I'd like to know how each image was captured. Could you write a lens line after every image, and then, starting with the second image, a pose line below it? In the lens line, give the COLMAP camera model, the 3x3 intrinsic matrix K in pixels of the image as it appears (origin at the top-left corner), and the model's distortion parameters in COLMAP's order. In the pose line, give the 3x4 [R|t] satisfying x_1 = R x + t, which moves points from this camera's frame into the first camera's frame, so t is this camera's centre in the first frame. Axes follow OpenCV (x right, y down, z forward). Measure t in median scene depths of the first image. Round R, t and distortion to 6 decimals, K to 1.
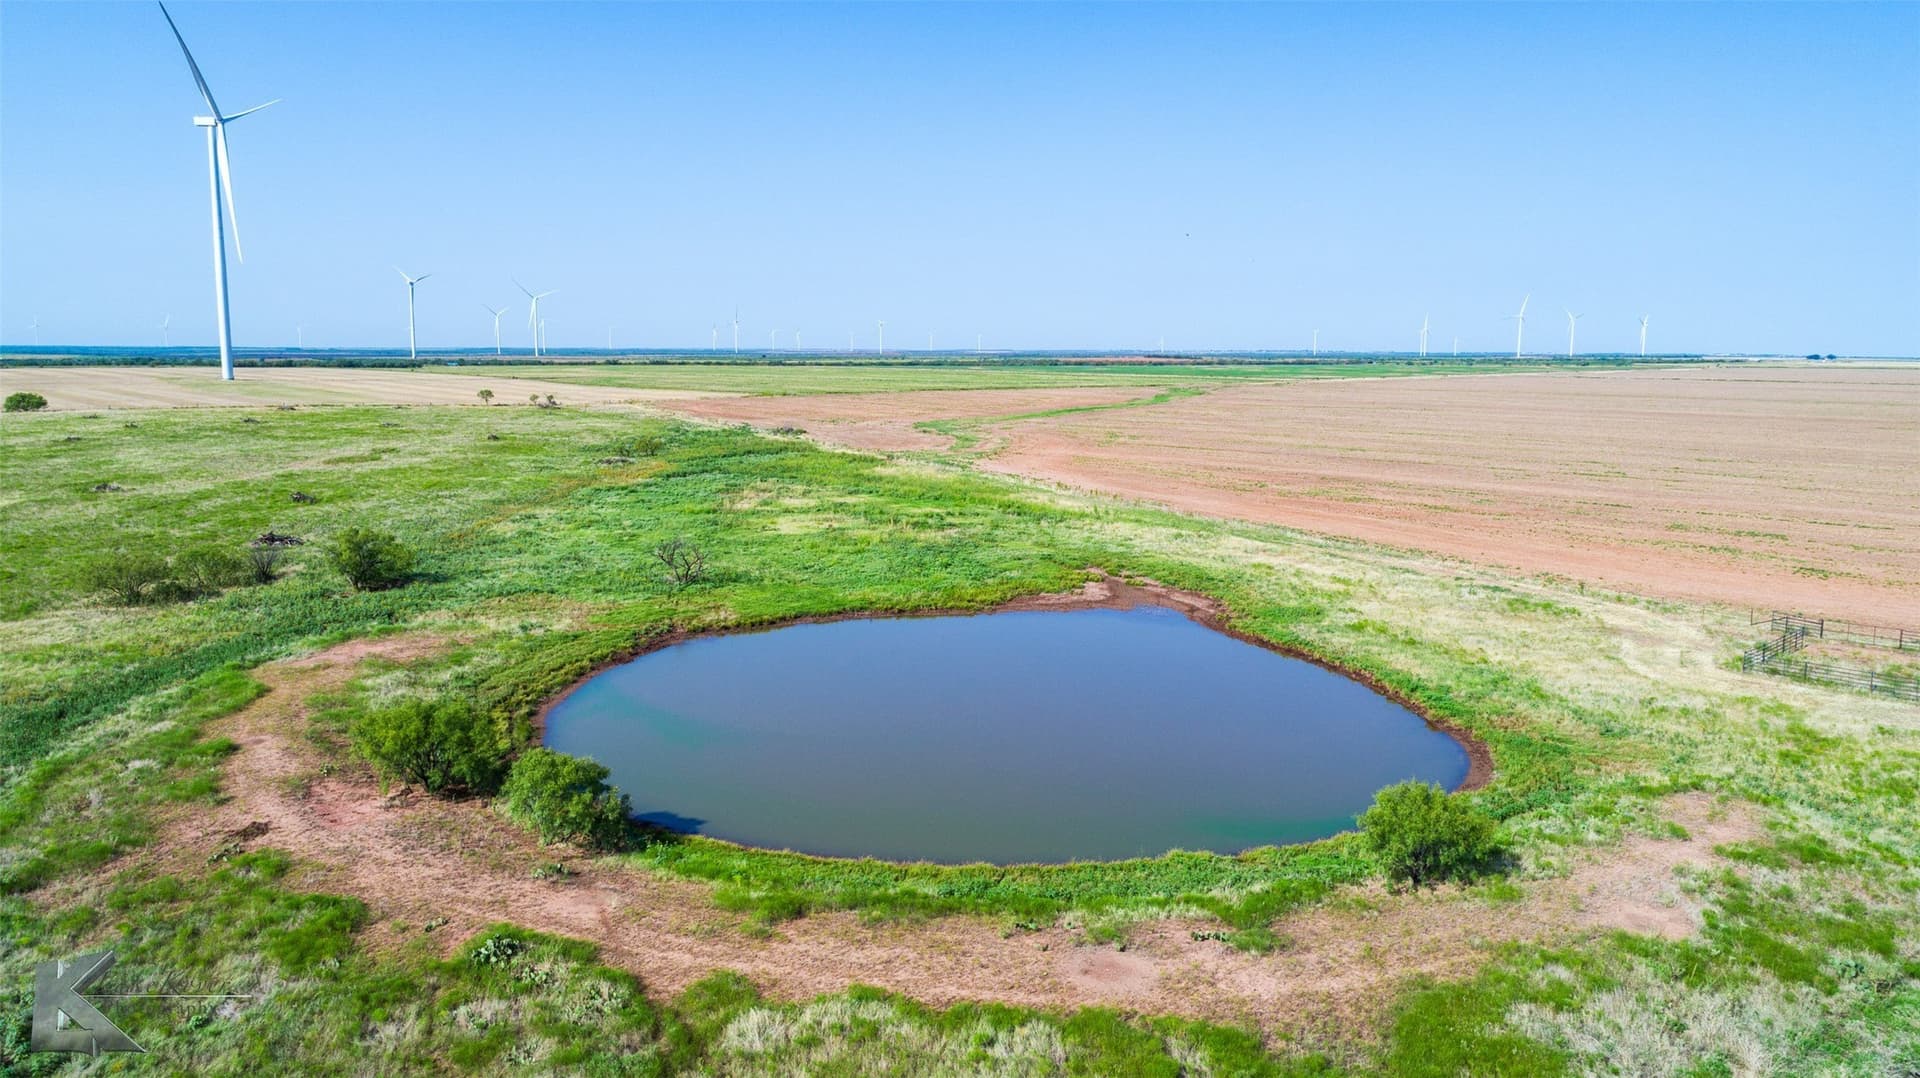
lens RADIAL K [[1326.0, 0, 960.0], [0, 1326.0, 539.0], [0, 0, 1]] dist [-0.008664, 0.003441]
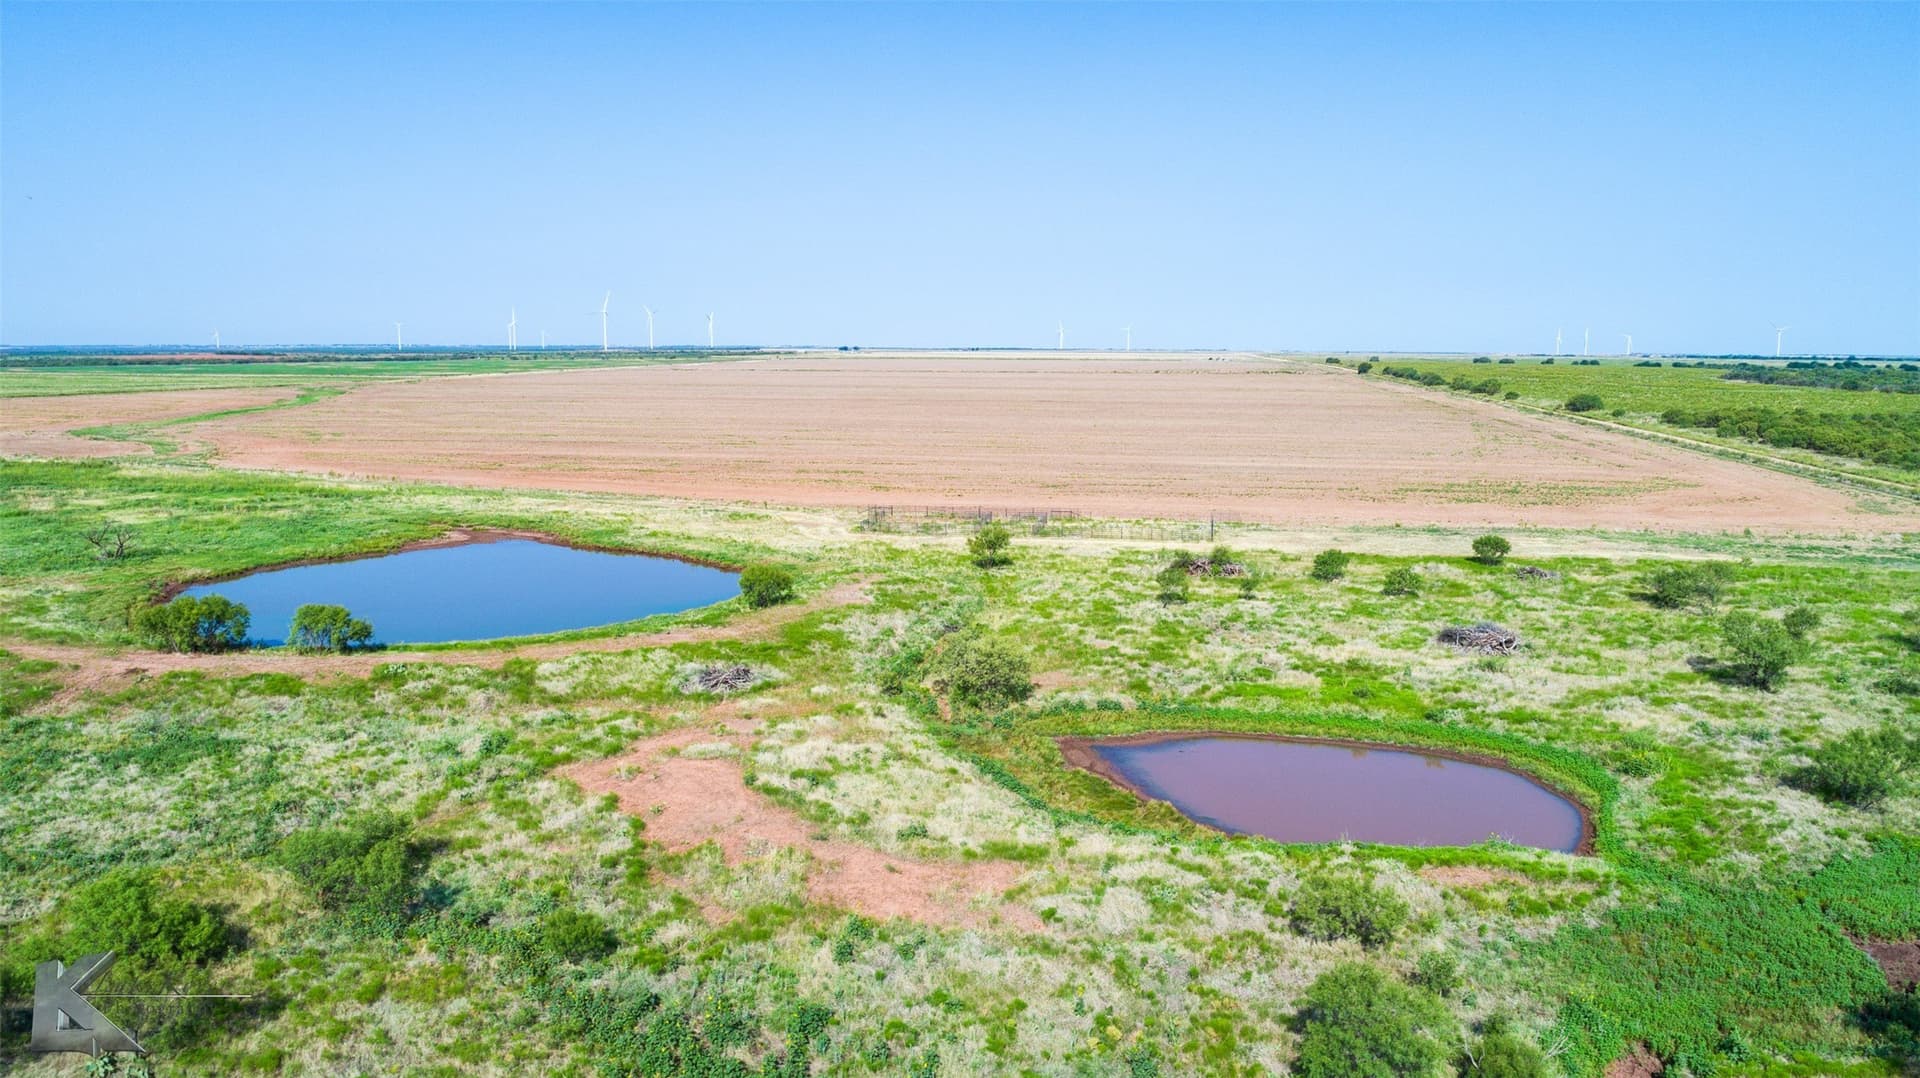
lens RADIAL K [[1326.0, 0, 960.0], [0, 1326.0, 539.0], [0, 0, 1]] dist [-0.008664, 0.003441]
pose [[0.792110, -0.092070, 0.603395, -0.287042], [0.089172, 0.995407, 0.034825, 0.037005], [-0.603830, 0.026221, 0.796682, -0.388101]]
